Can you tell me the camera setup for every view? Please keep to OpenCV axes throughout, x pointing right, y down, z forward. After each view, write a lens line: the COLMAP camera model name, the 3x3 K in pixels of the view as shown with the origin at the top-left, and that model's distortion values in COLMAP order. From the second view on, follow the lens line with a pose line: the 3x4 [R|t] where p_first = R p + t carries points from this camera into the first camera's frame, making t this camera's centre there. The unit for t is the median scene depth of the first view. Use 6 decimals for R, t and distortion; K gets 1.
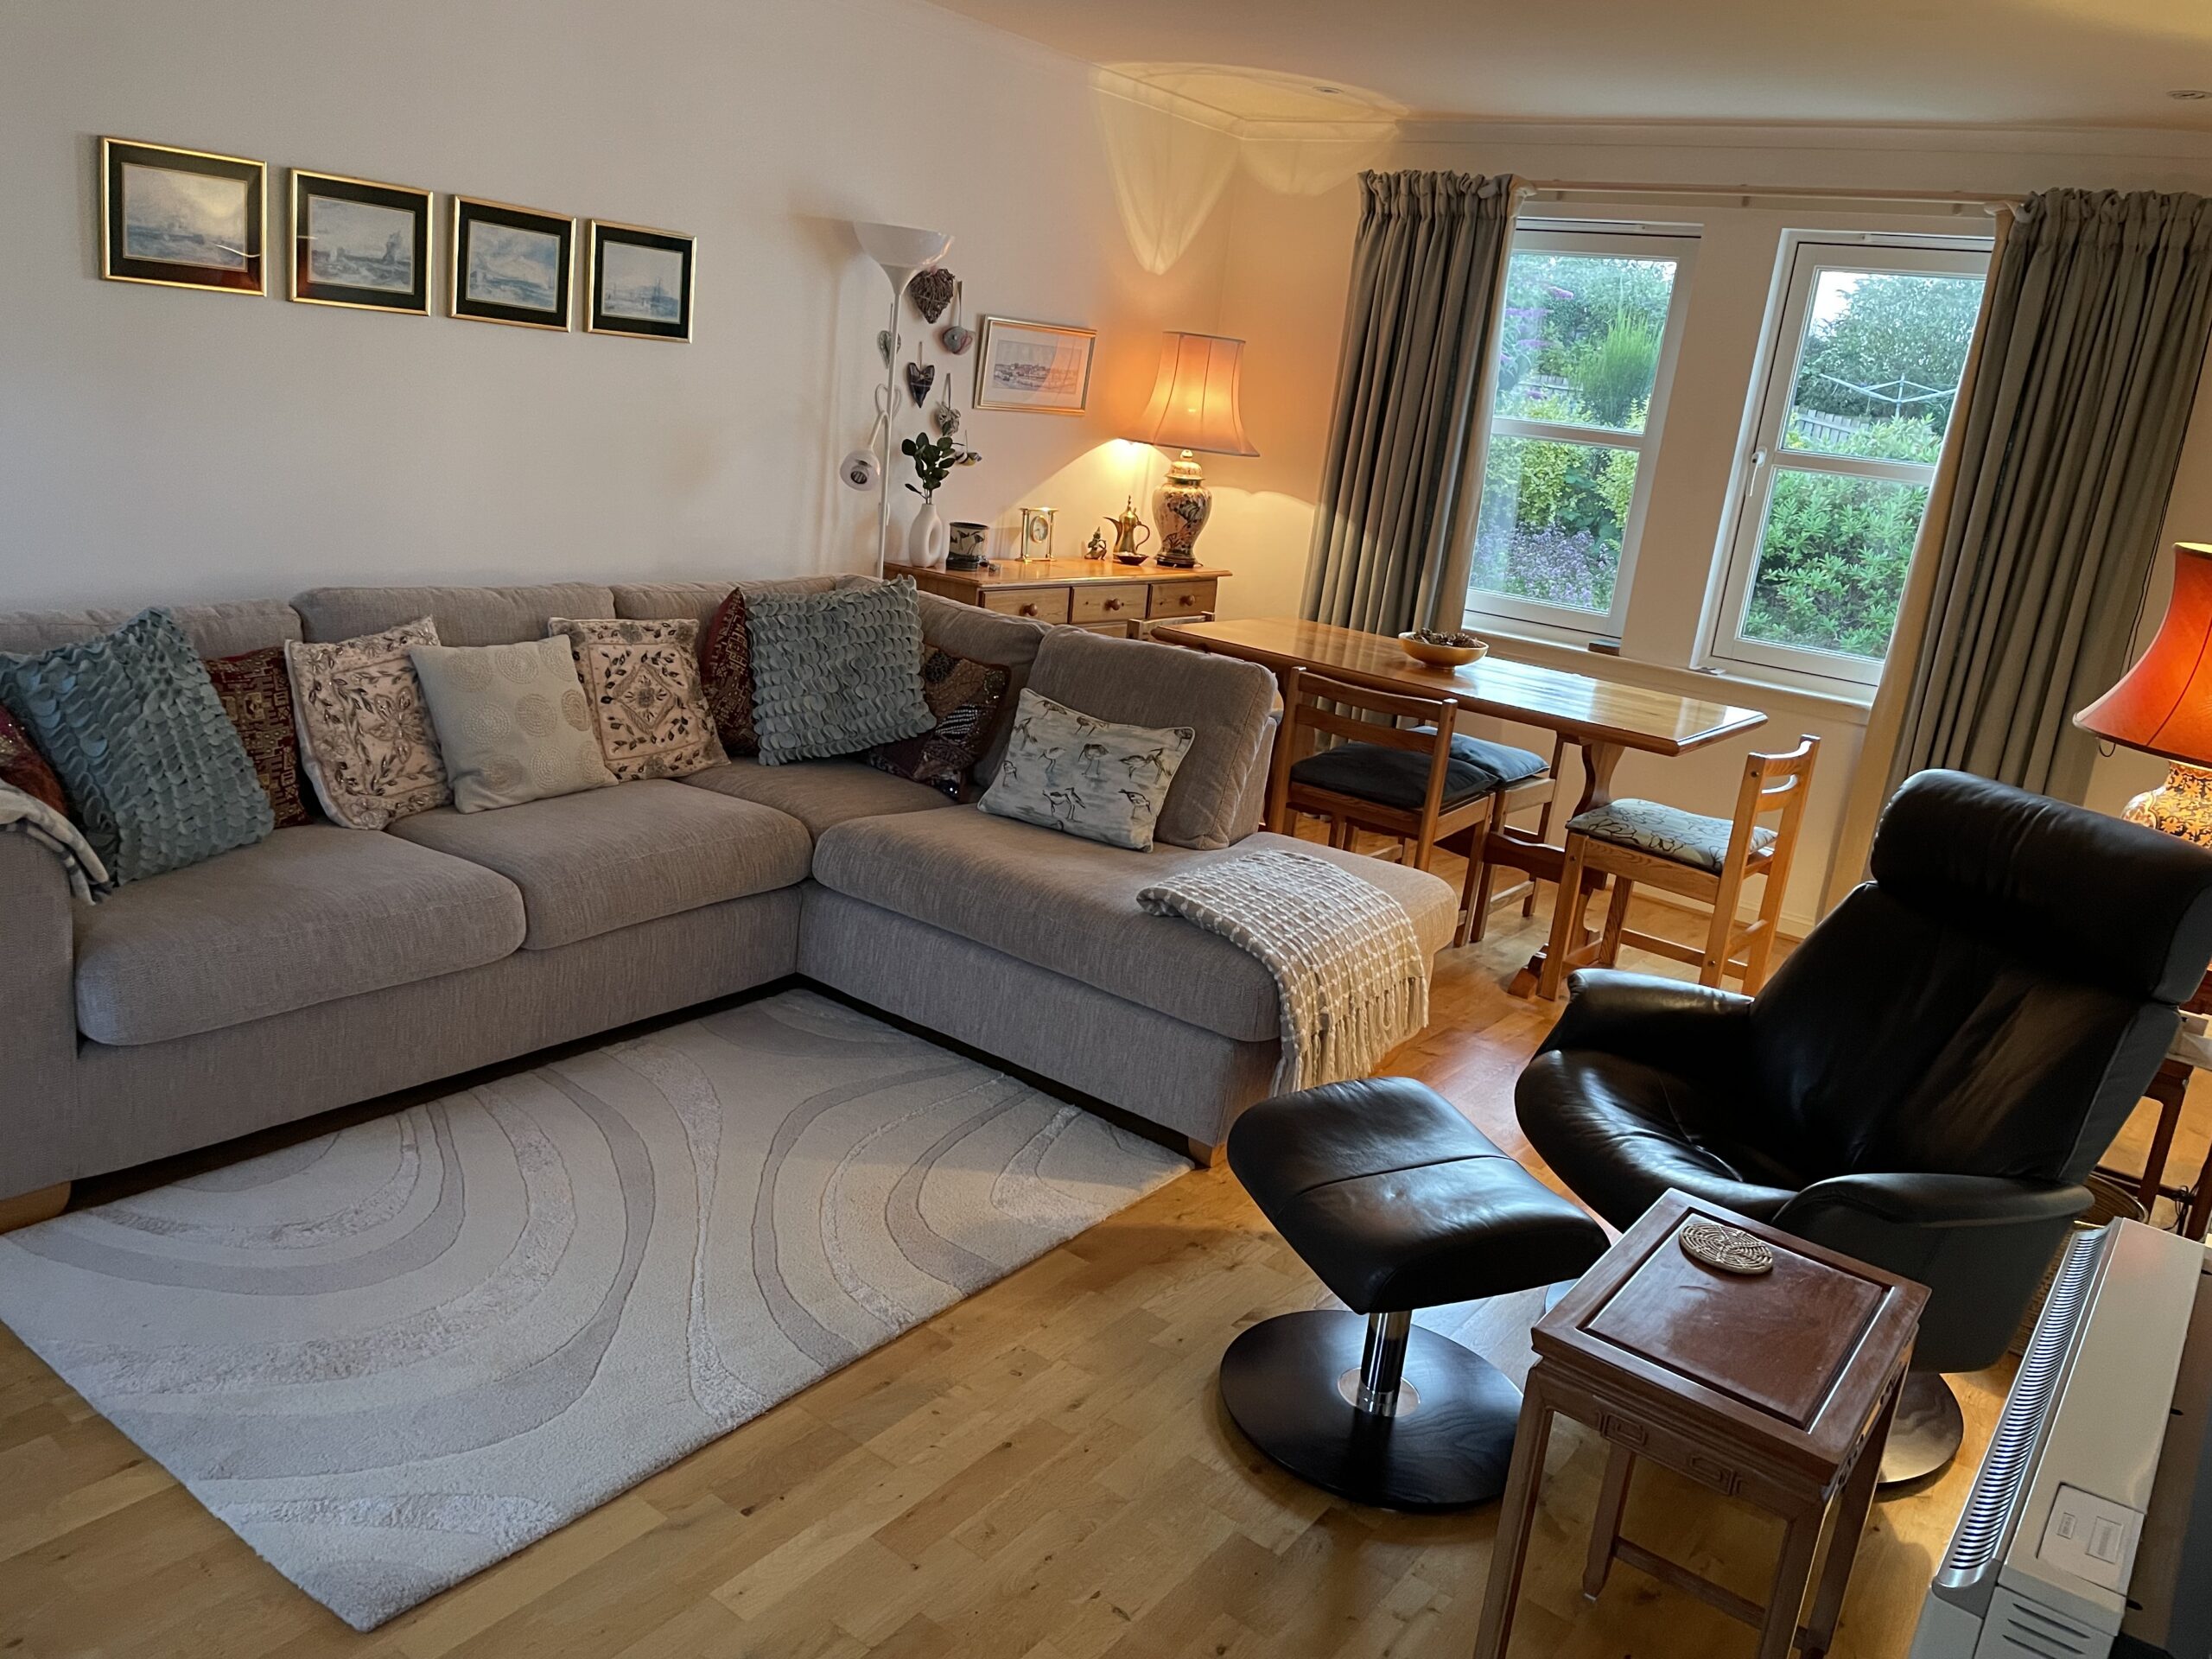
lens RADIAL K [[1672.1, 0, 1104.7], [0, 1672.1, 801.5], [0, 0, 1]] dist [0.093731, -0.123697]
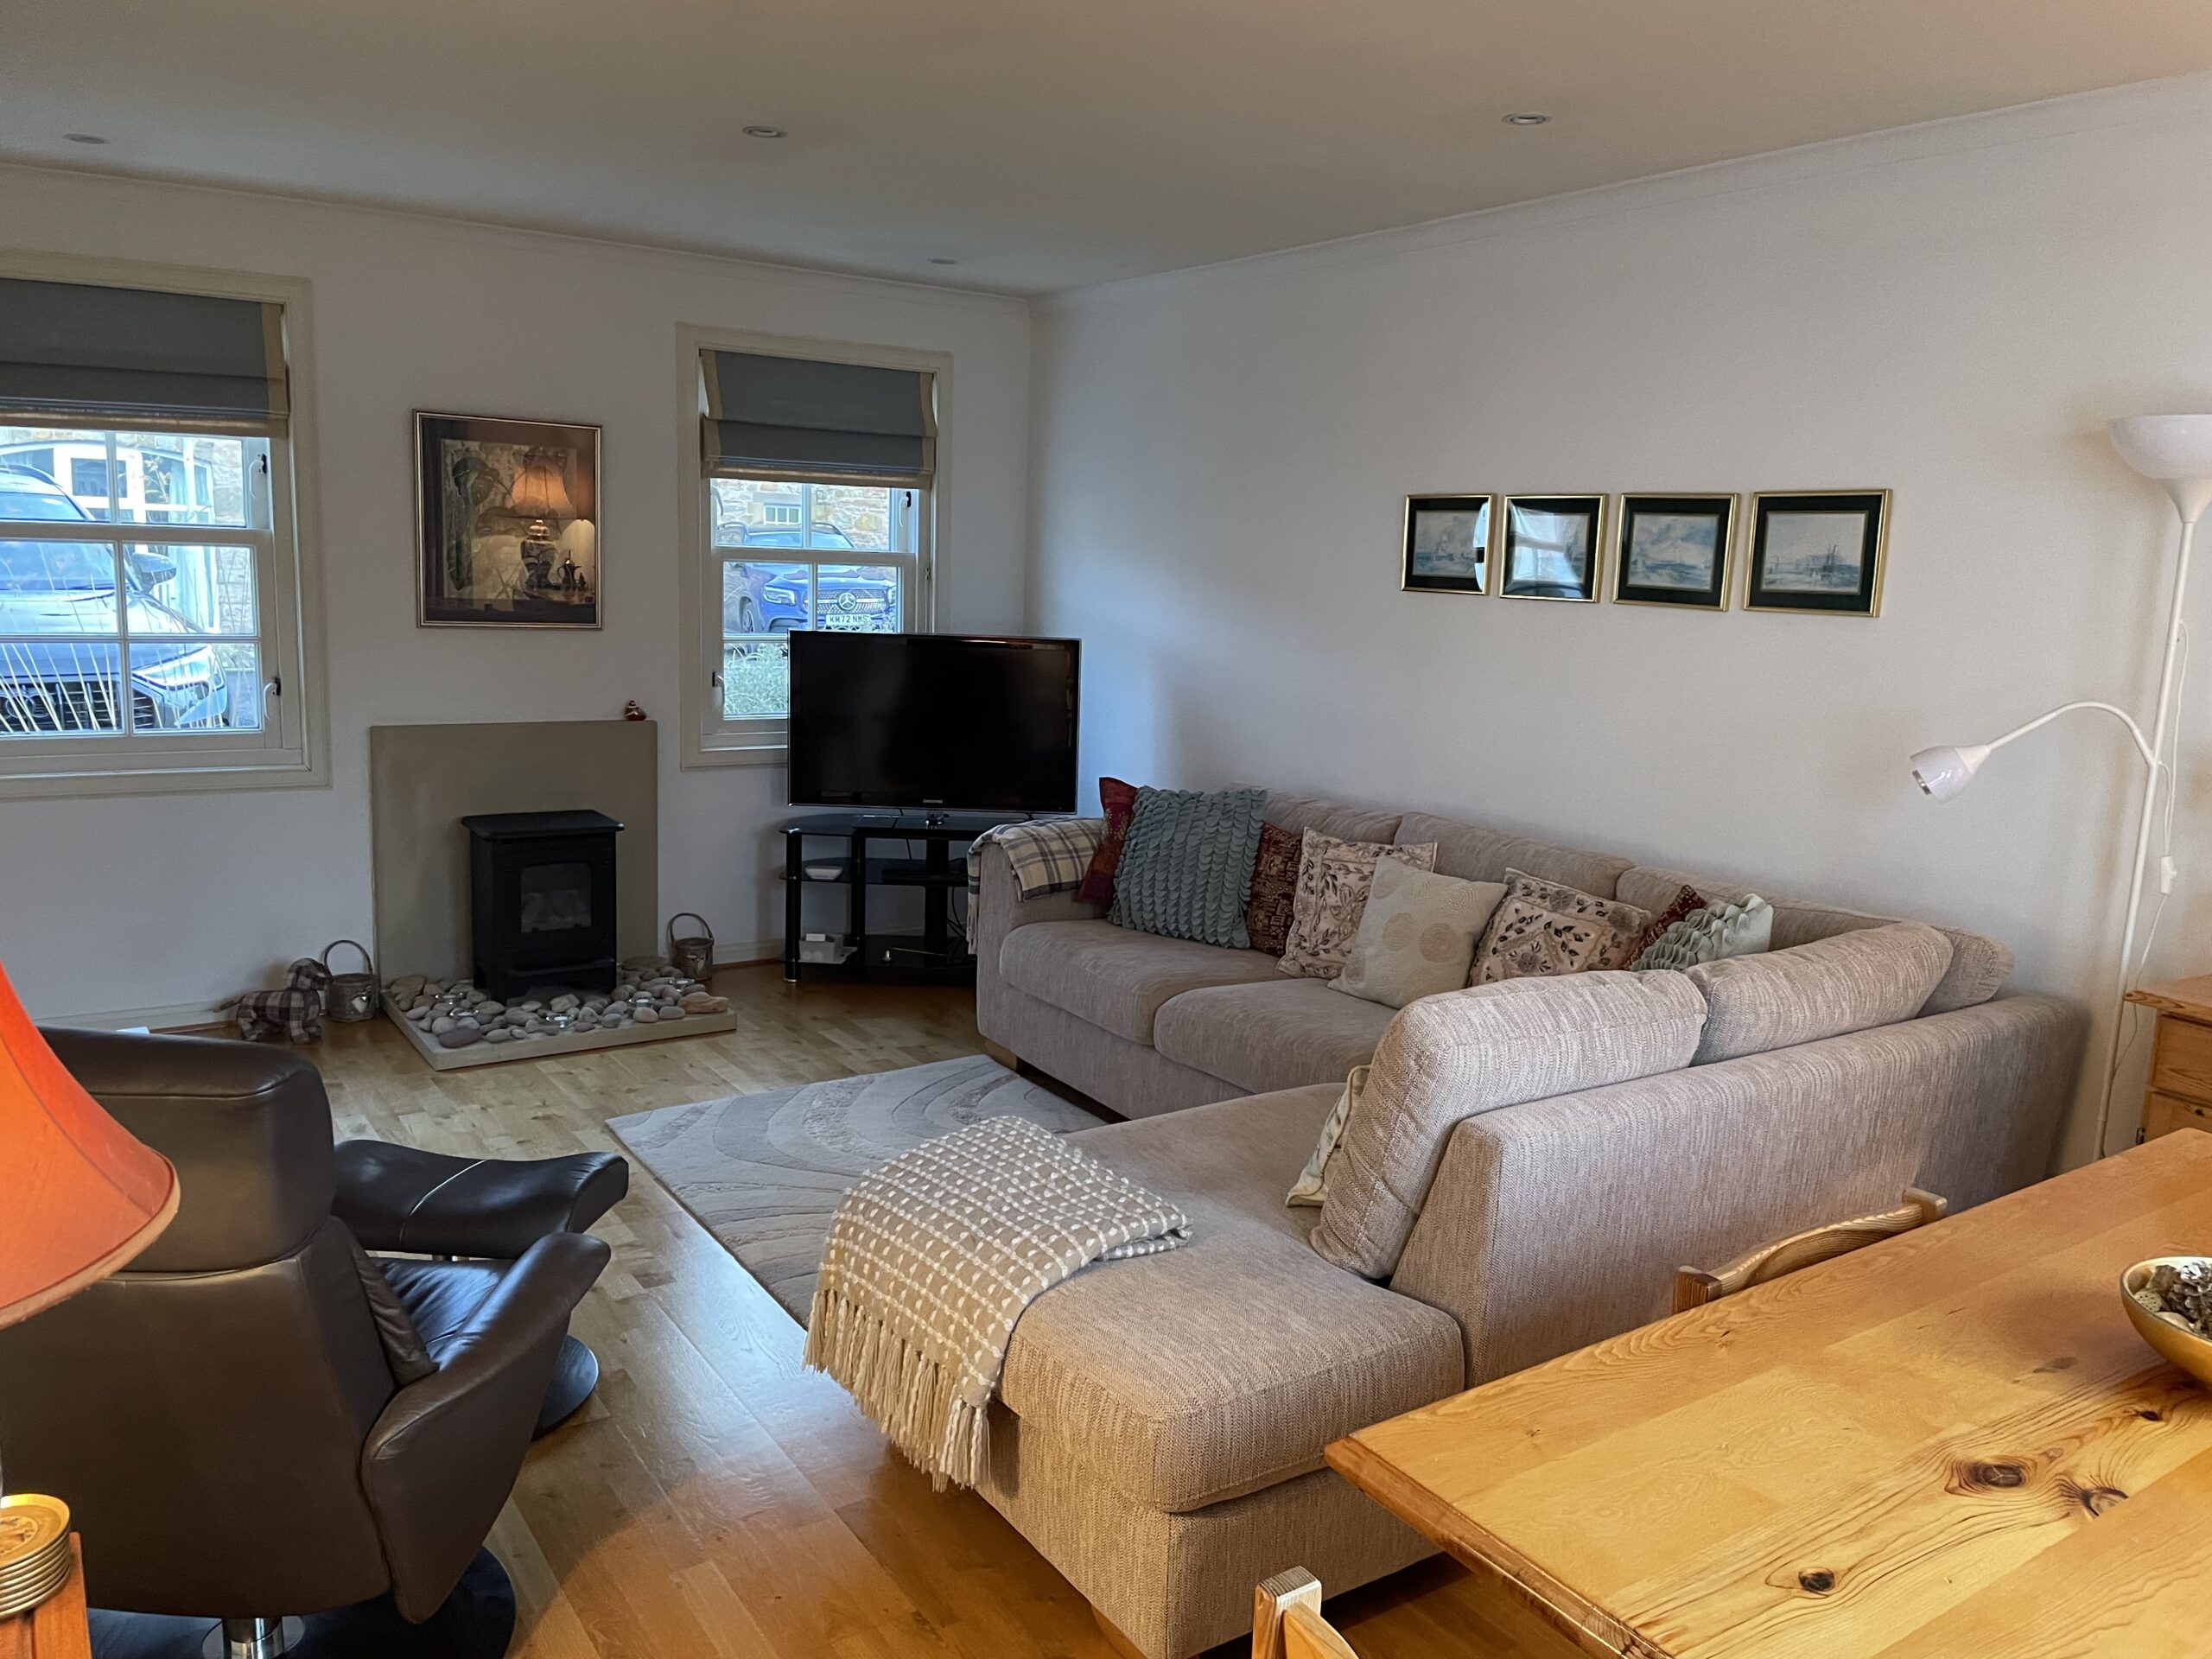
lens RADIAL K [[1665.1, 0, 1142.3], [0, 1665.1, 825.9], [0, 0, 1]] dist [0.091801, -0.118254]
pose [[-0.321176, 0.034254, -0.946400, 0.672341], [-0.302802, 0.943170, 0.136898, -0.190706], [0.897305, 0.330540, -0.292551, 1.005921]]
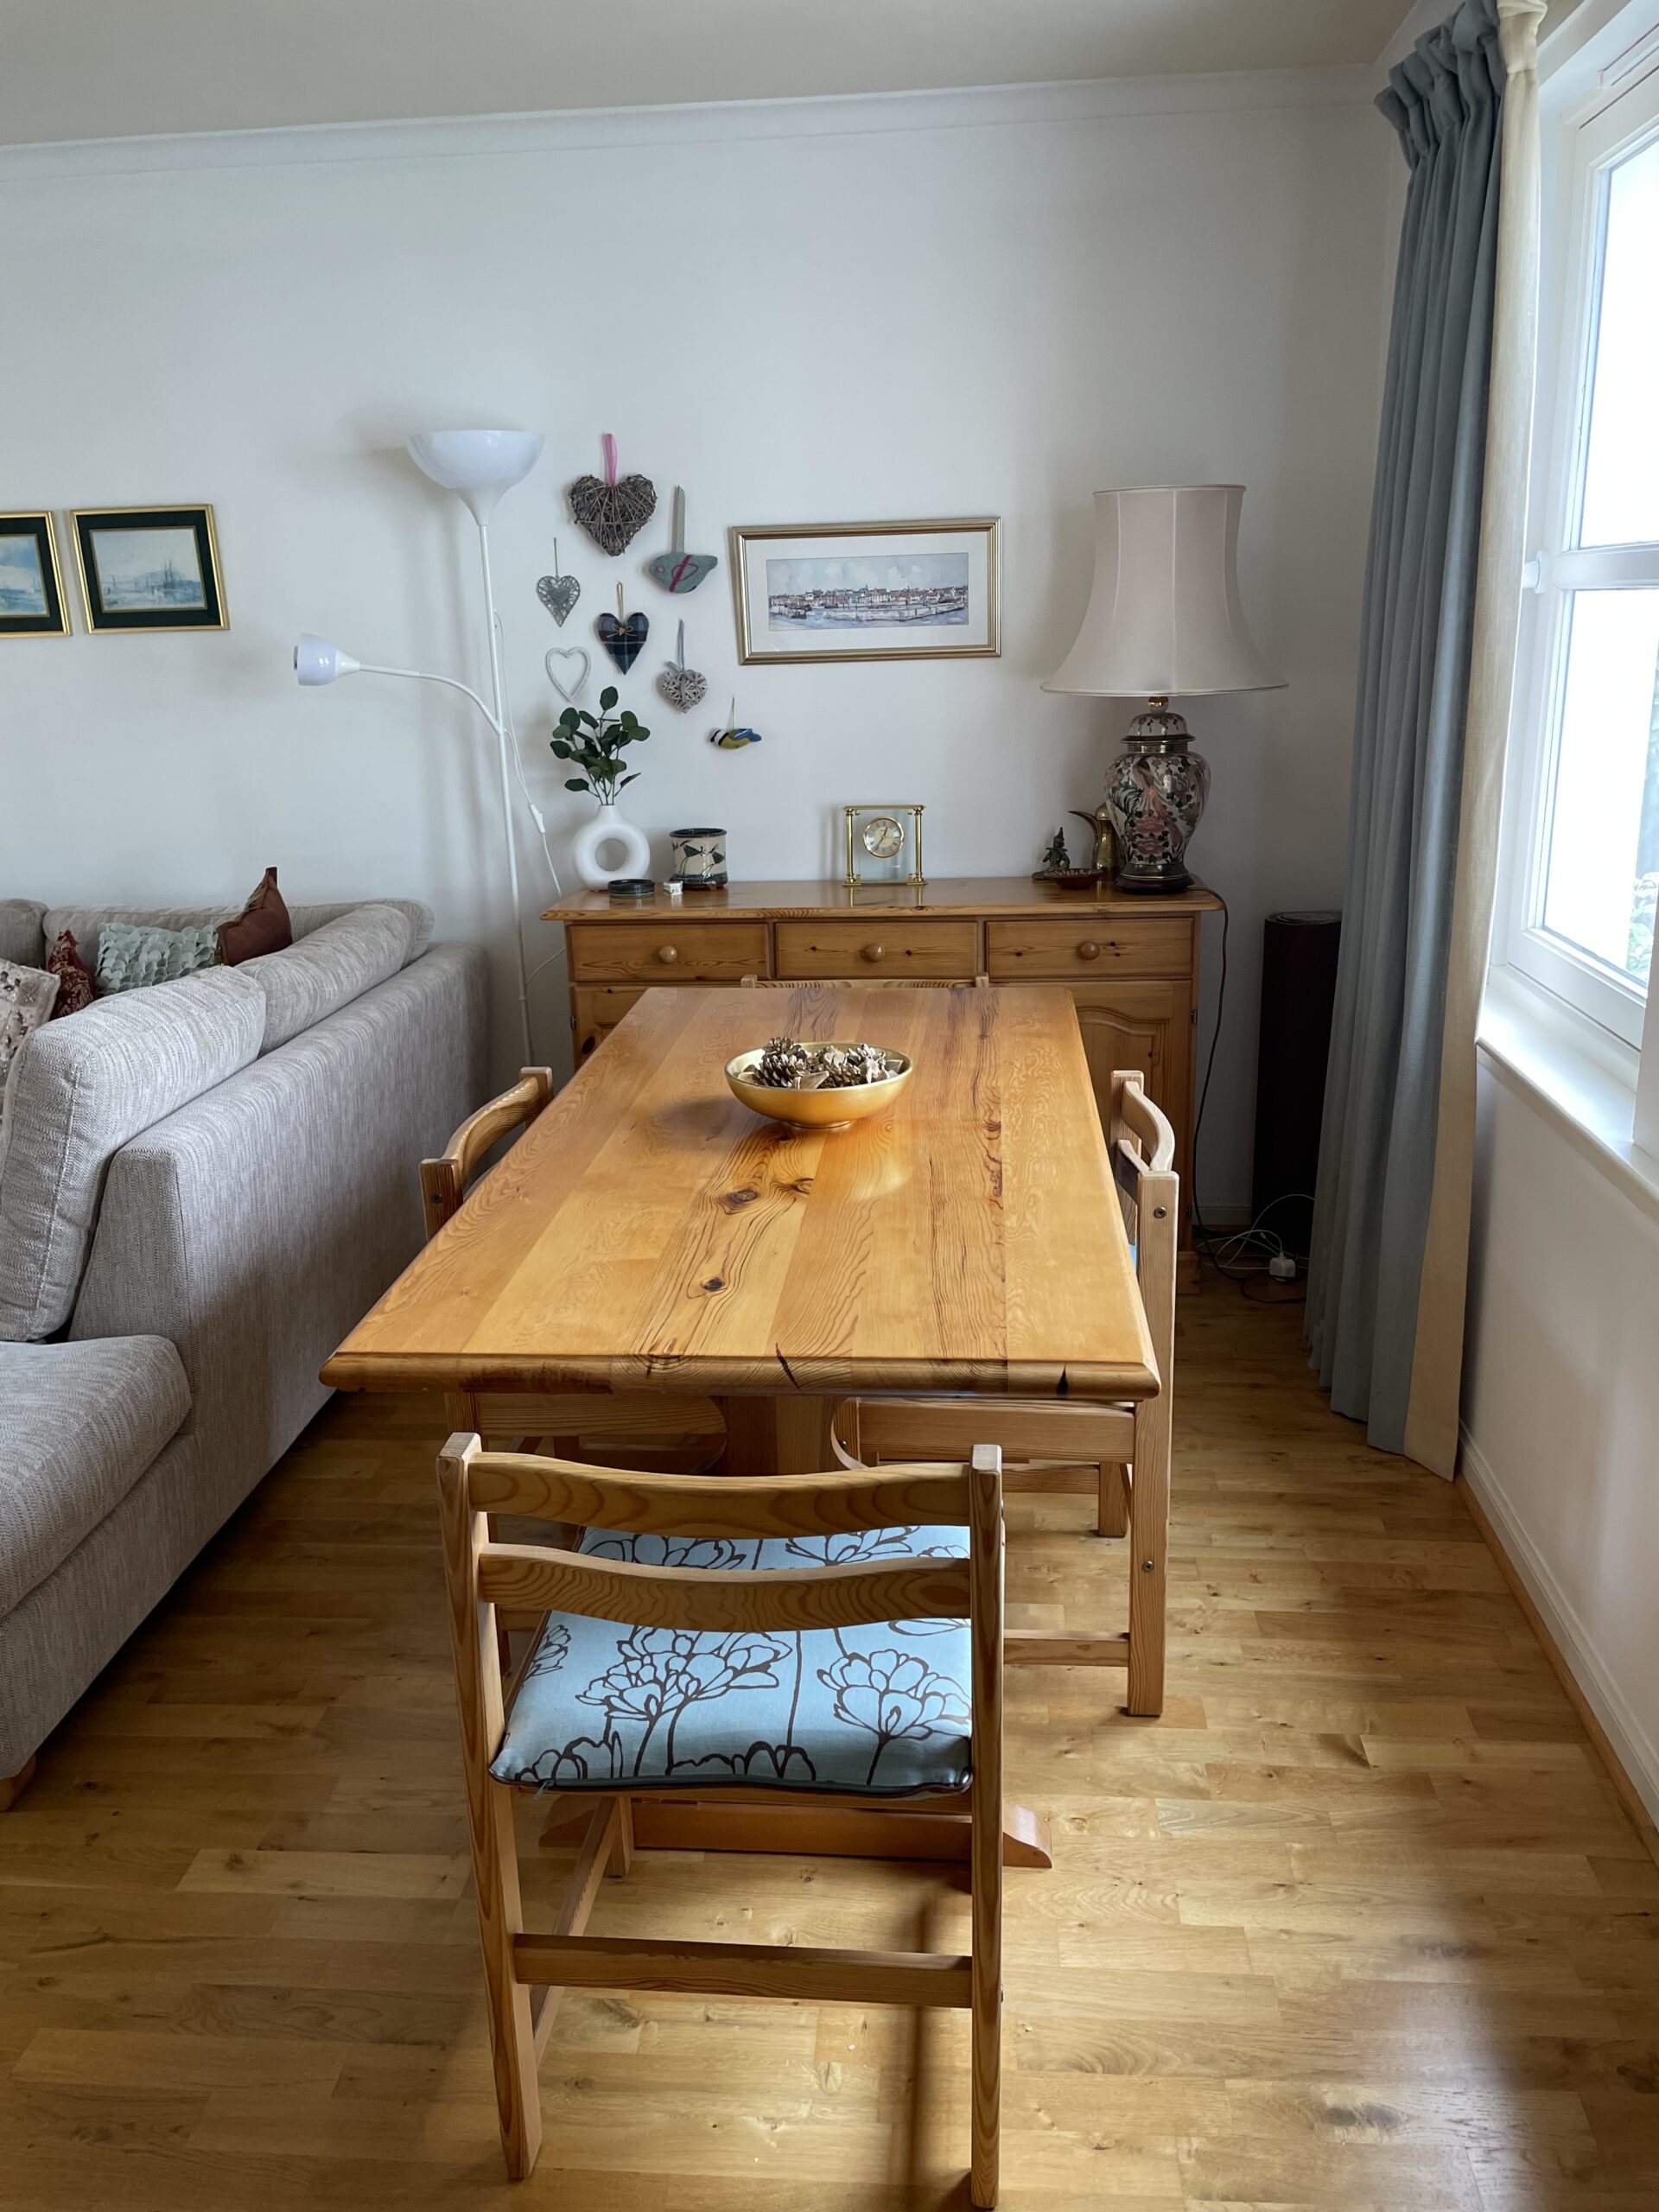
lens RADIAL K [[1672.1, 0, 847.4], [0, 1672.1, 1097.6], [0, 0, 1]] dist [0.093731, -0.123697]
pose [[0.509922, 0.121218, -0.851637, 0.718607], [-0.124060, 0.990035, 0.066636, -0.138501], [0.851227, 0.071675, 0.519879, 0.881222]]
